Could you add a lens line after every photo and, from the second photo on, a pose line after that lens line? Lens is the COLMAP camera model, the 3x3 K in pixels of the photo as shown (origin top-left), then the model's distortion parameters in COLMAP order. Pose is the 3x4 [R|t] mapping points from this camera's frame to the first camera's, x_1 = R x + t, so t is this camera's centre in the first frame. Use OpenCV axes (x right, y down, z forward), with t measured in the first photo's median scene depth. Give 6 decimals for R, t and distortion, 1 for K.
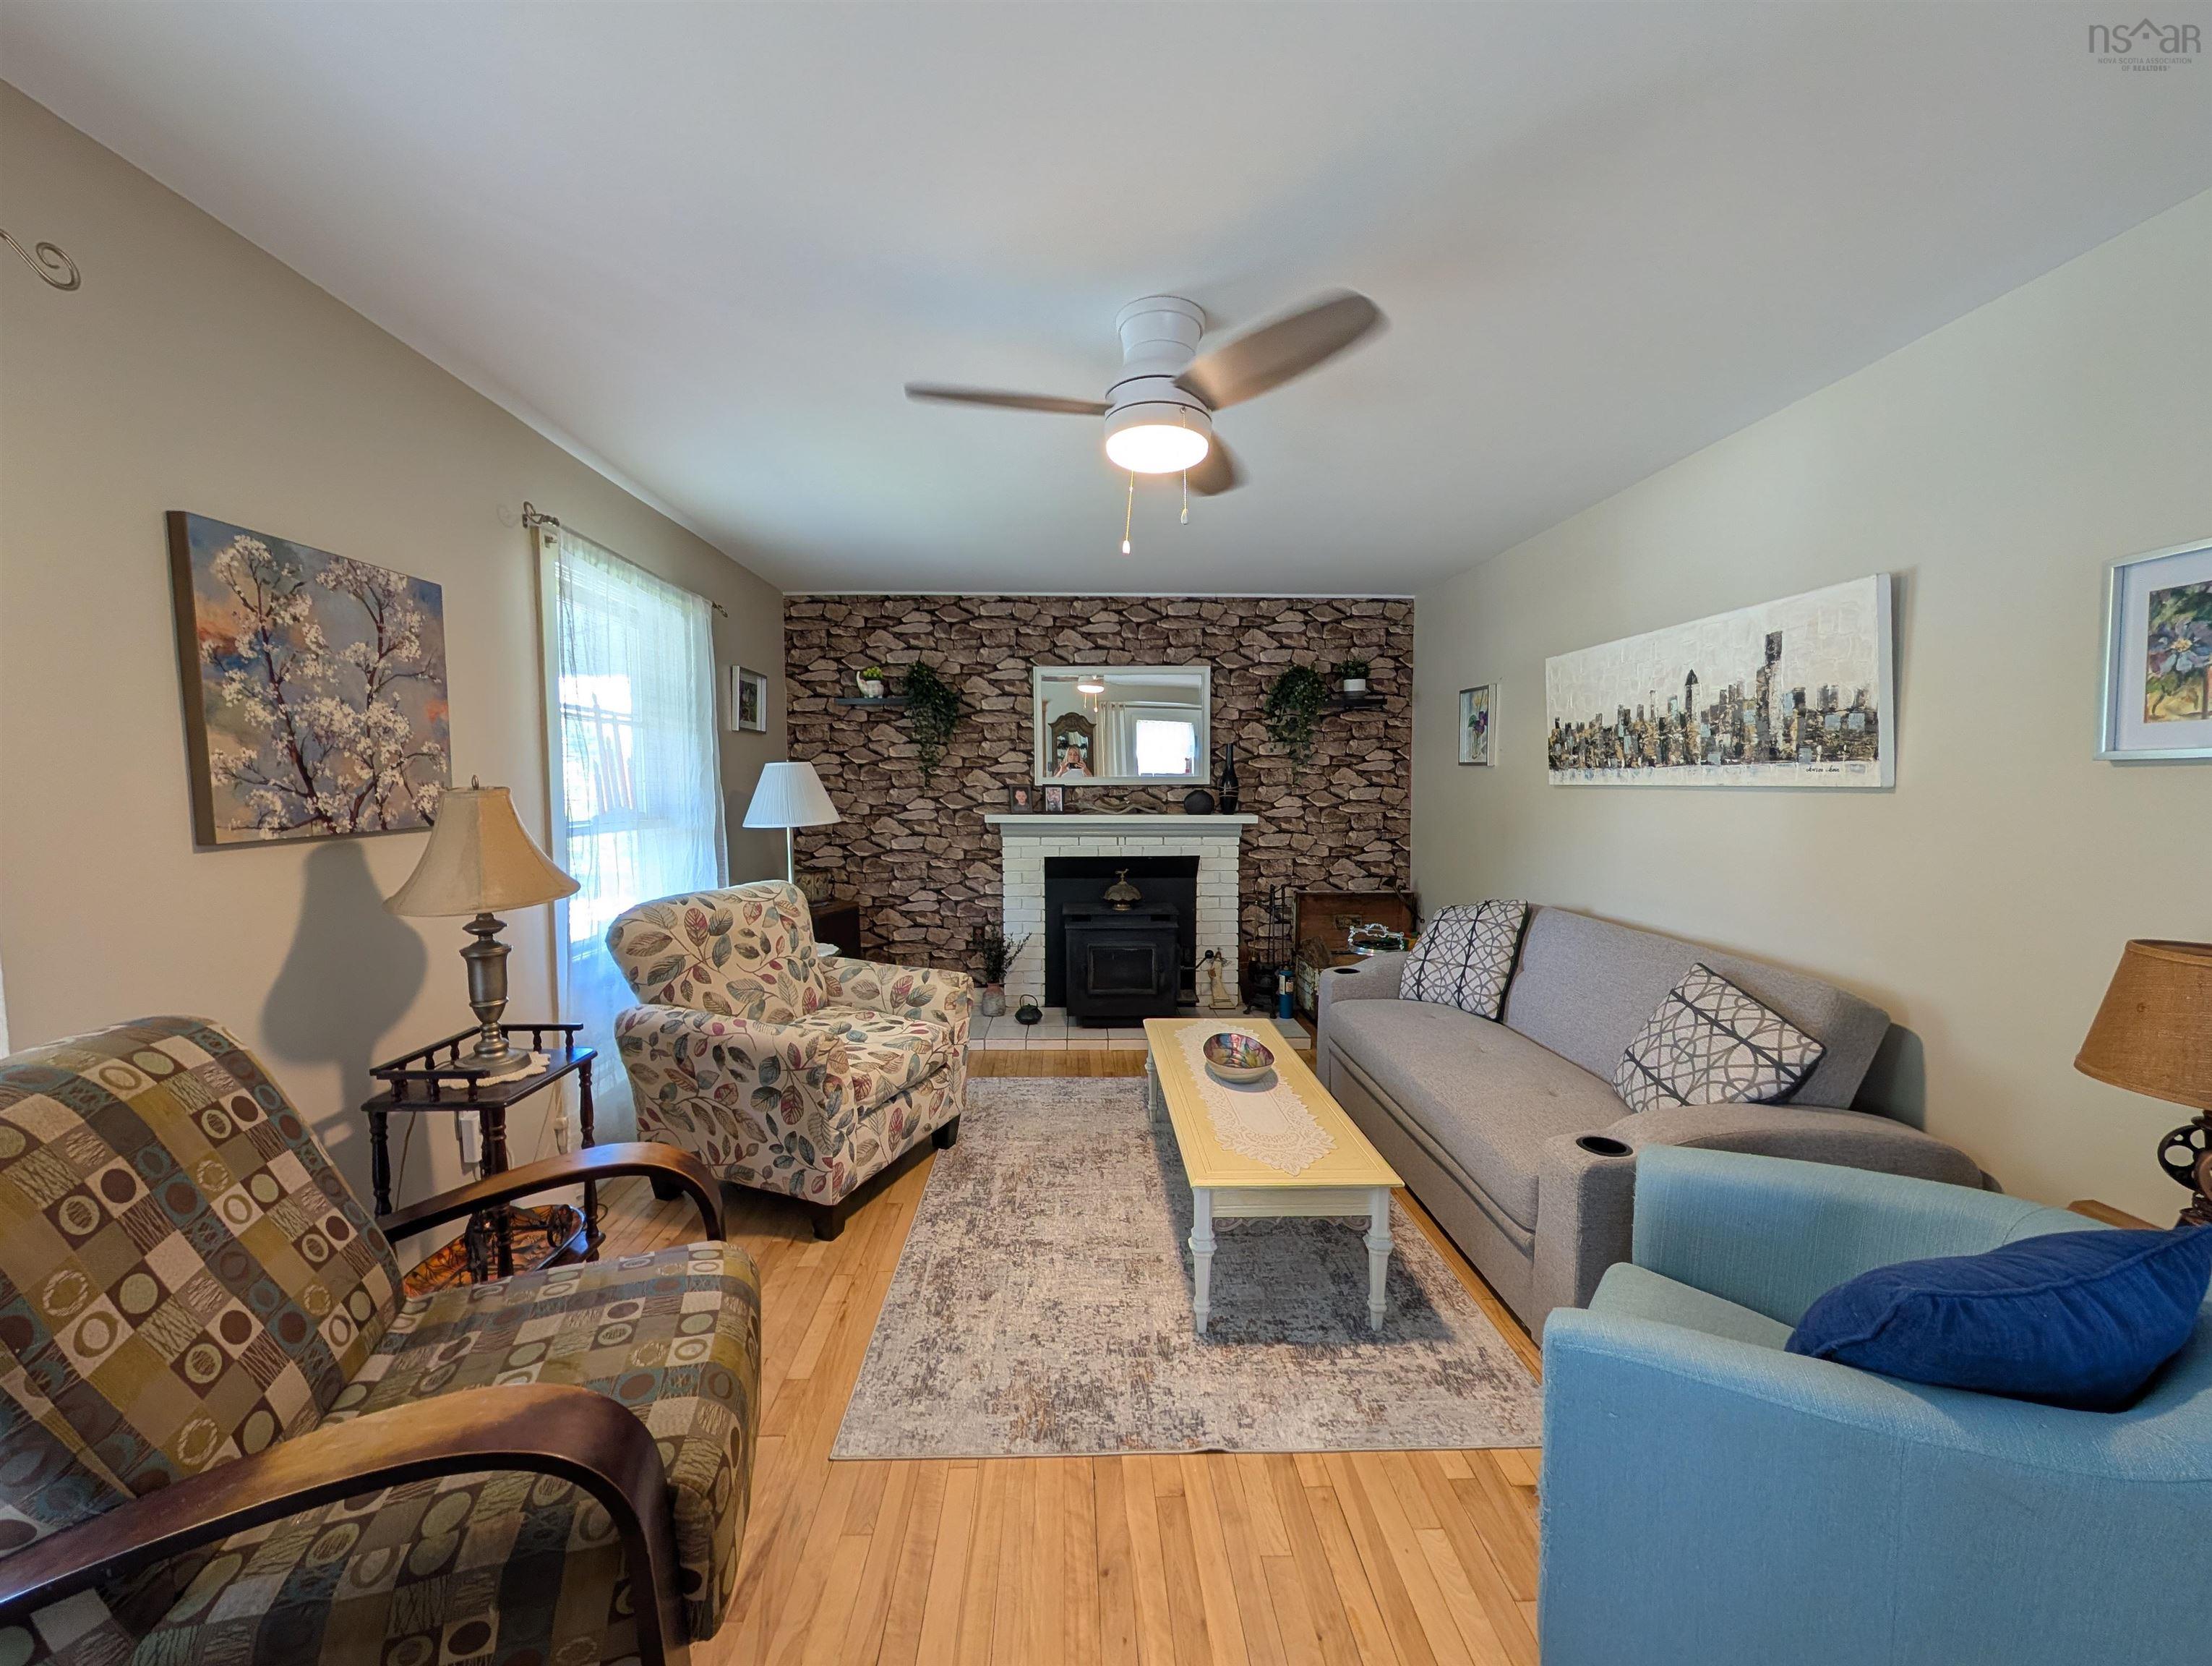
lens RADIAL K [[840.9, 0, 1096.5], [0, 840.9, 835.4], [0, 0, 1]] dist [0.000839, 0.000200]
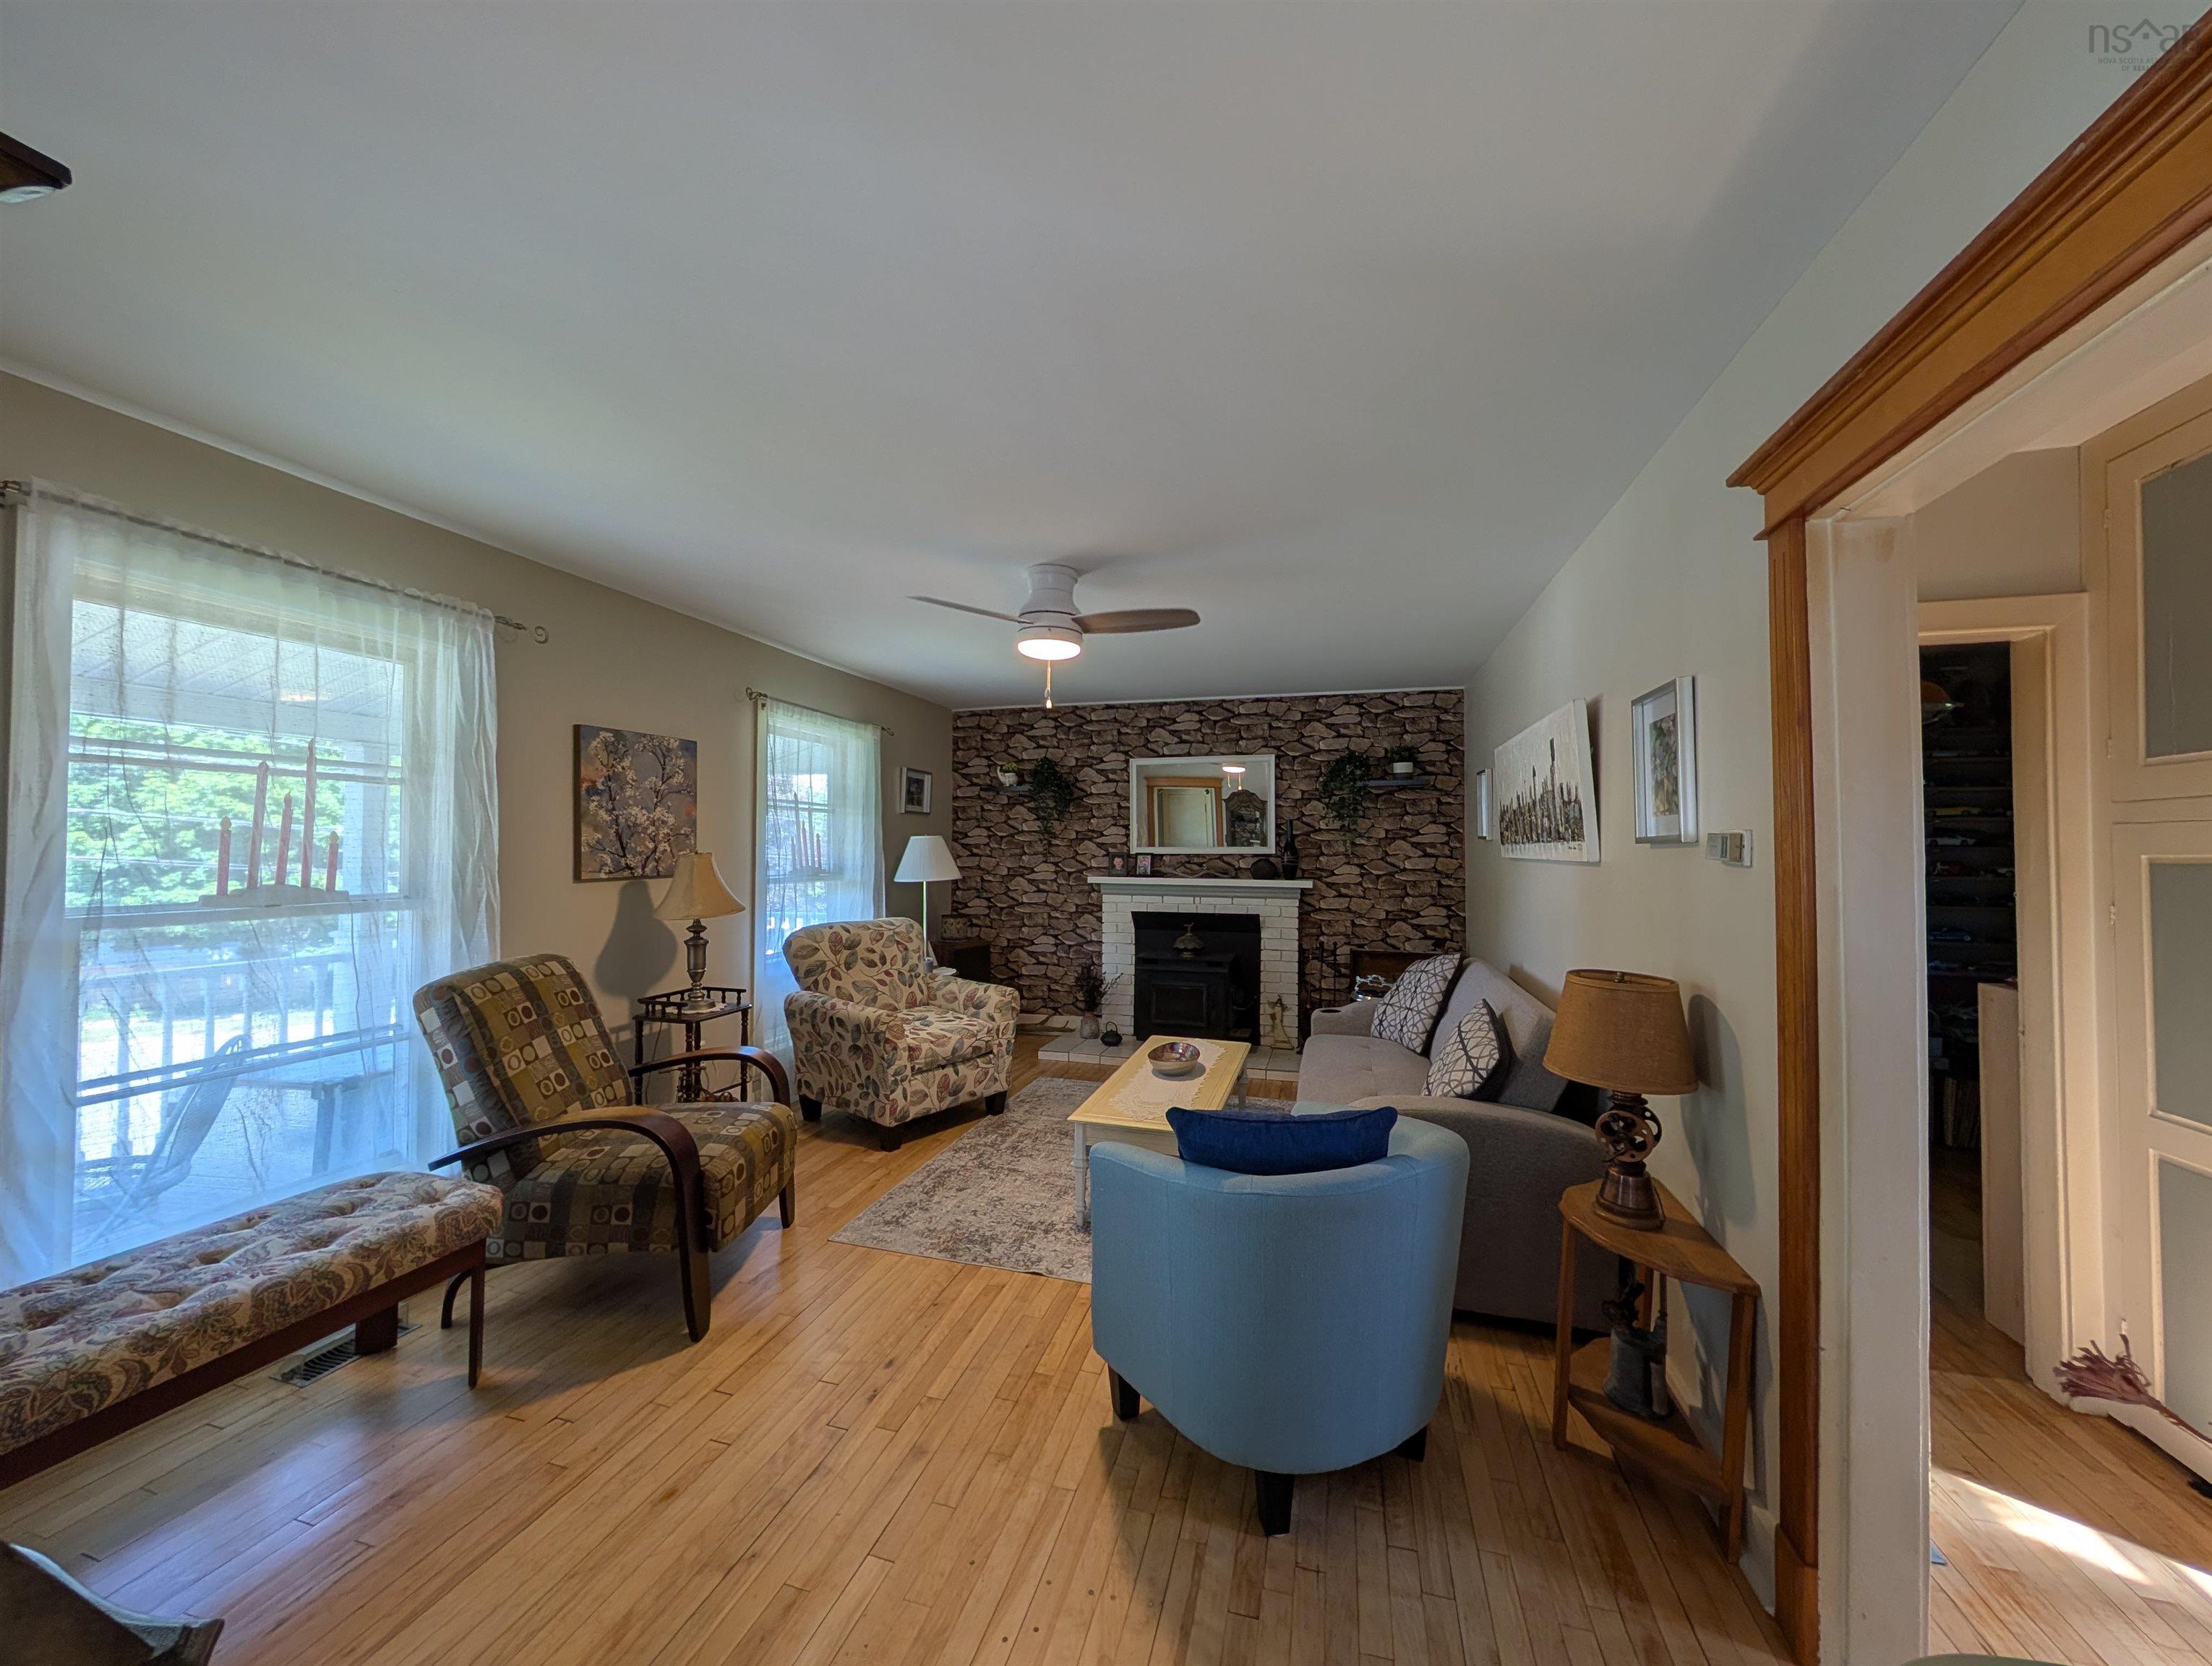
lens RADIAL K [[840.9, 0, 1096.5], [0, 840.9, 835.4], [0, 0, 1]] dist [0.000839, 0.000200]
pose [[0.950801, 0.001895, -0.309797, 0.414598], [-0.026350, 0.996852, -0.074774, 0.012430], [0.308680, 0.079258, 0.947858, -0.301419]]
